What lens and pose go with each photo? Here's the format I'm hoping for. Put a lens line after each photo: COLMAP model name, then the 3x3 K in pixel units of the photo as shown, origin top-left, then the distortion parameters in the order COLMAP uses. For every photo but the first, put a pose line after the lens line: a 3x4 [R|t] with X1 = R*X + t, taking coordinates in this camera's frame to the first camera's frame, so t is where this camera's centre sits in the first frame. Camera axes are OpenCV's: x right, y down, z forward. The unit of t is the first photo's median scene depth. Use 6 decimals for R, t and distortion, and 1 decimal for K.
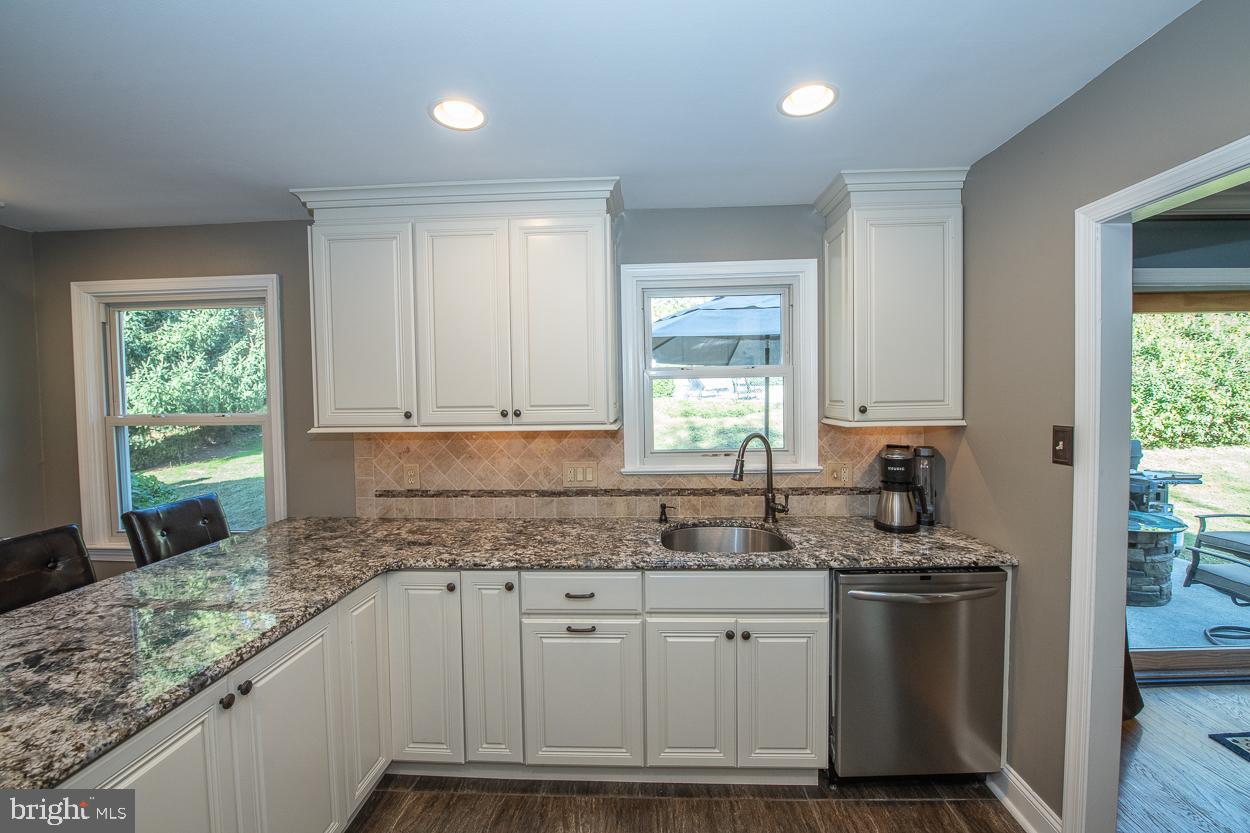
lens RADIAL K [[500.0, 0, 635.7], [0, 500.0, 412.4], [0, 0, 1]] dist [-0.013225, -0.001082]
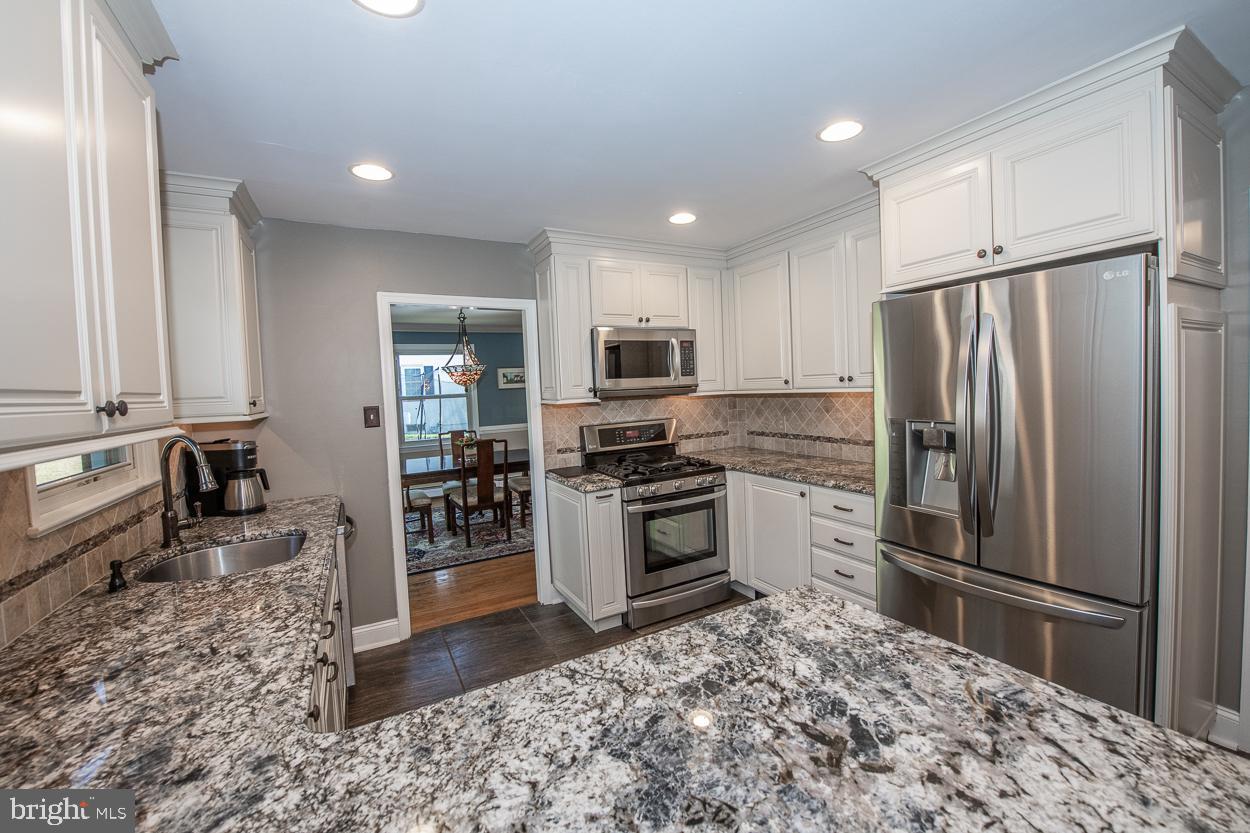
lens RADIAL K [[500.0, 0, 627.7], [0, 500.0, 410.8], [0, 0, 1]] dist [-0.013225, -0.001082]
pose [[-0.515296, -0.002299, 0.857009, -0.958173], [0.081238, 0.995362, 0.051516, 0.021581], [-0.853153, 0.096168, -0.512720, 0.908785]]
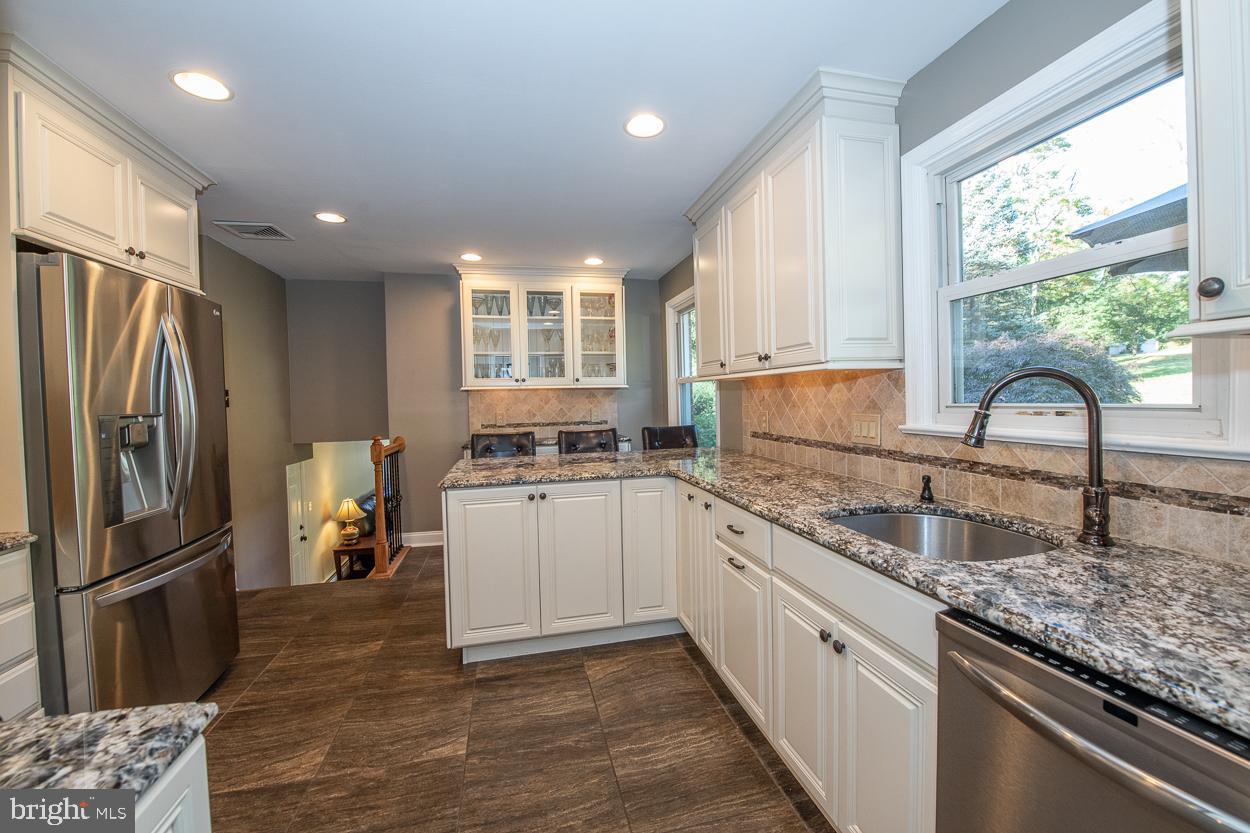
lens RADIAL K [[500.0, 0, 630.9], [0, 500.0, 408.7], [0, 0, 1]] dist [-0.013225, -0.001082]
pose [[0.271573, 0.033676, -0.961829, 0.747256], [-0.014991, 0.999414, 0.030759, 0.087100], [0.962301, 0.006065, 0.271919, 0.485350]]
